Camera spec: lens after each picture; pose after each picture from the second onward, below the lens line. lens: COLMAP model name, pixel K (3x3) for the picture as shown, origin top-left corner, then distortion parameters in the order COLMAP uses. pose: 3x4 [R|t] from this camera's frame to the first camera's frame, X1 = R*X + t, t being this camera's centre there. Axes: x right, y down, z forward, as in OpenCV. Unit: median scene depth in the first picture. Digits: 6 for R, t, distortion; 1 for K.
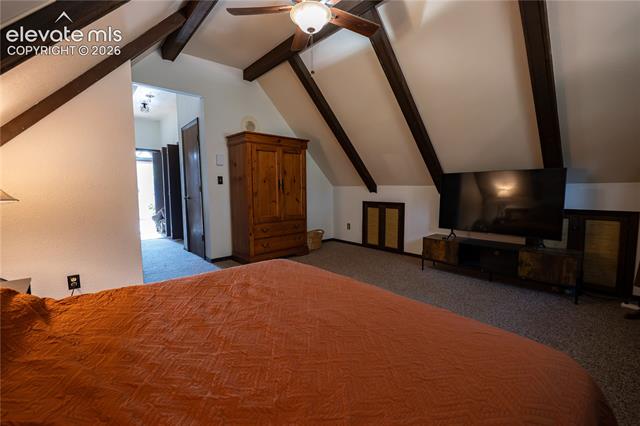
lens RADIAL K [[287.7, 0, 321.0], [0, 287.7, 213.7], [0, 0, 1]] dist [-0.004222, -0.000571]
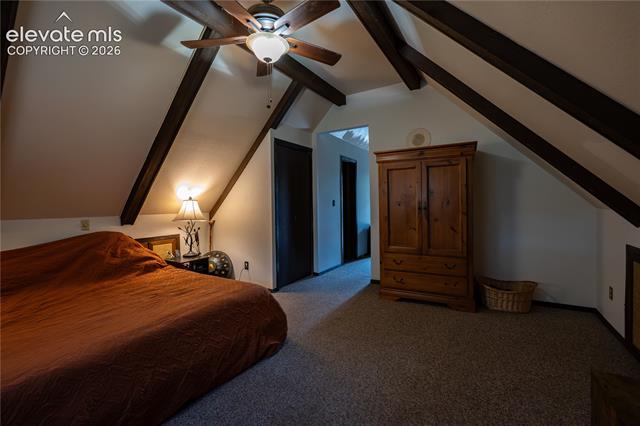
lens RADIAL K [[287.7, 0, 323.2], [0, 287.7, 208.5], [0, 0, 1]] dist [-0.004222, -0.000571]
pose [[0.339776, 0.023712, -0.940208, 0.493920], [-0.084653, 0.996396, -0.005463, -0.070736], [0.936689, 0.081448, 0.340558, 0.463945]]
